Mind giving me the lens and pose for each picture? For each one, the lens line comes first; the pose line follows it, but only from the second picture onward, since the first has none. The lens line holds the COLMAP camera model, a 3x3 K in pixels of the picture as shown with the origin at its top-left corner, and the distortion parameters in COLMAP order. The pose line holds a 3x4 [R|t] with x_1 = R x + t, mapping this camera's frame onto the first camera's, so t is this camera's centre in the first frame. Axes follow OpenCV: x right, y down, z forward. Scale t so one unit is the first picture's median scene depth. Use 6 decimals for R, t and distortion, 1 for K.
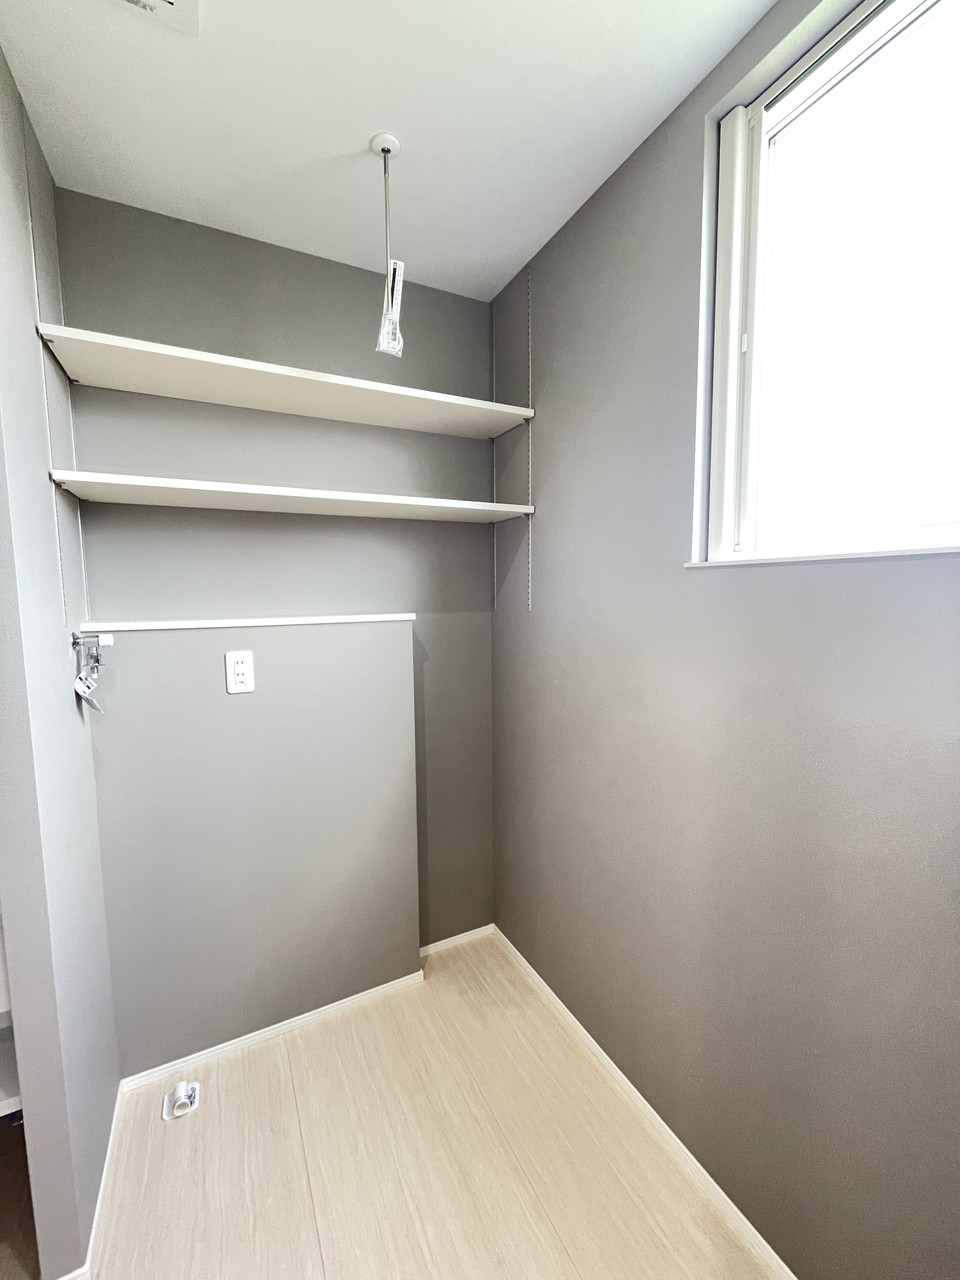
lens RADIAL K [[520.5, 0, 483.1], [0, 520.5, 636.8], [0, 0, 1]] dist [-0.002541, 0.000514]
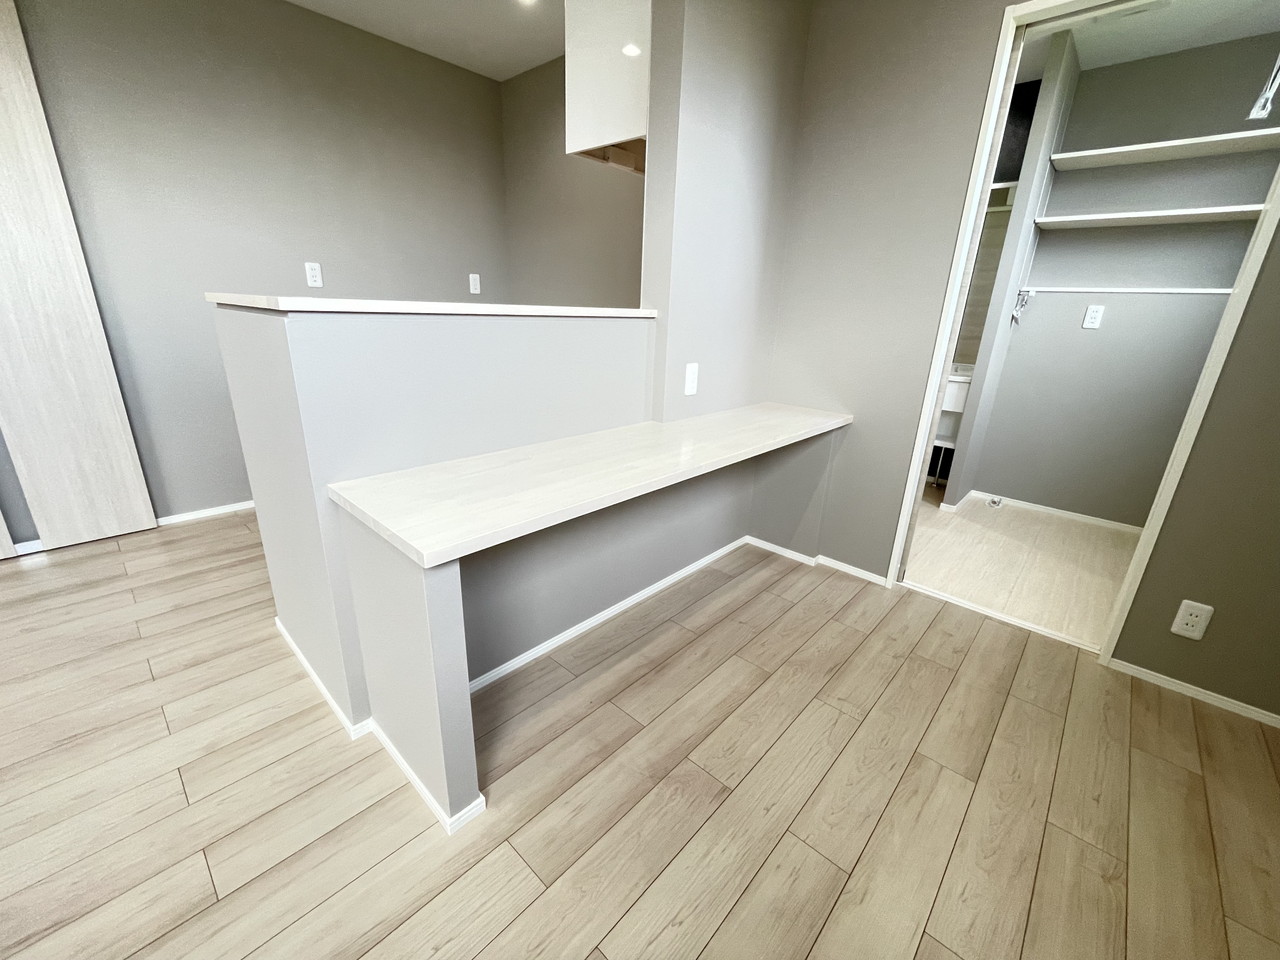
lens RADIAL K [[520.5, 0, 639.3], [0, 520.5, 477.9], [0, 0, 1]] dist [-0.002541, 0.000514]
pose [[0.342935, 0.315888, -0.884653, 0.999102], [-0.128472, 0.948685, 0.288951, 0.345319], [0.930532, 0.014562, 0.365920, -1.489132]]
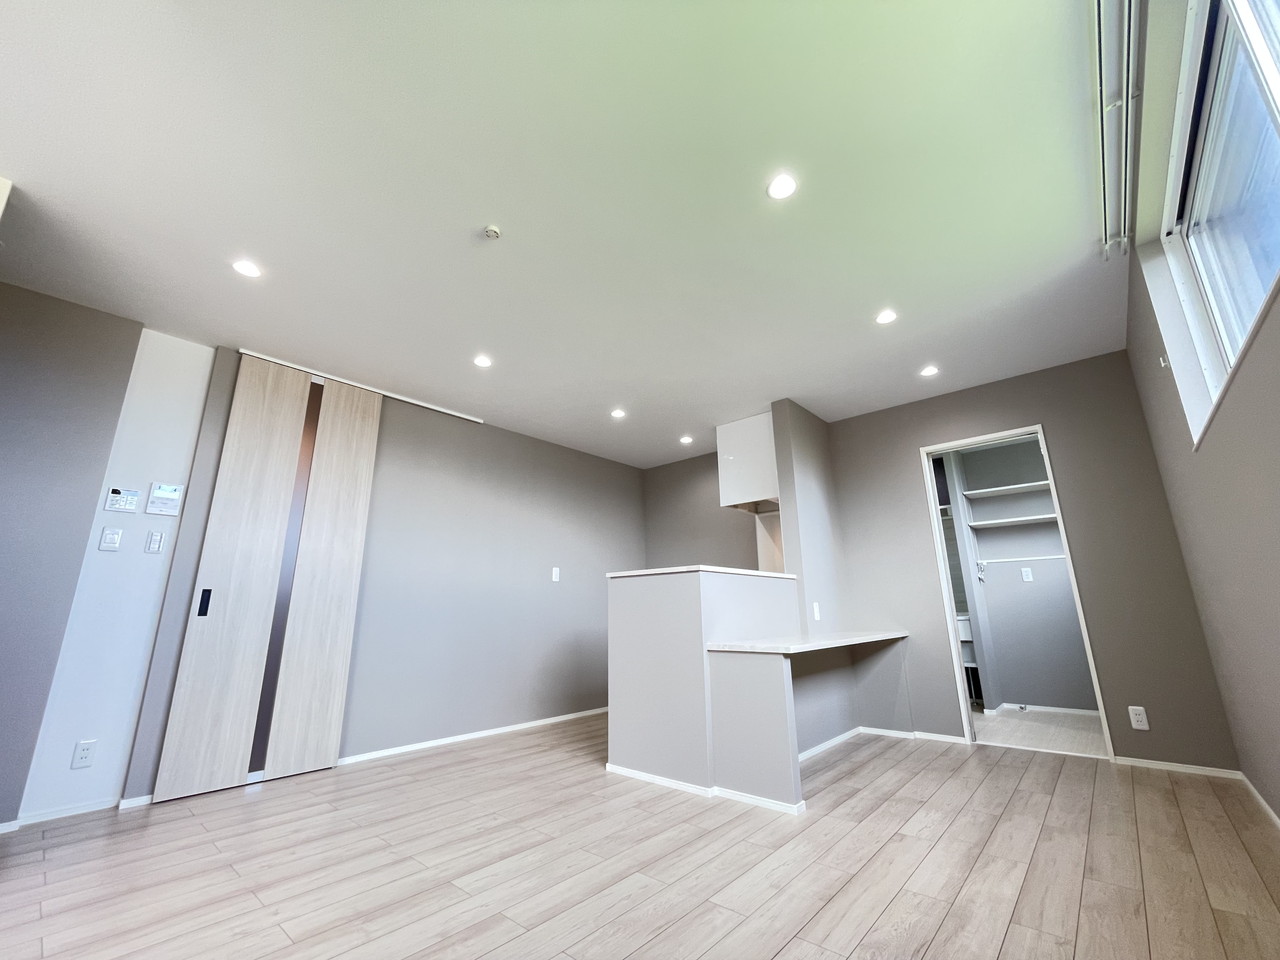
lens RADIAL K [[520.5, 0, 639.3], [0, 520.5, 477.9], [0, 0, 1]] dist [-0.002541, 0.000514]
pose [[0.359972, -0.232663, -0.903487, 1.971649], [-0.076885, 0.957714, -0.277260, 0.659759], [0.929790, 0.169271, 0.326861, -2.734233]]
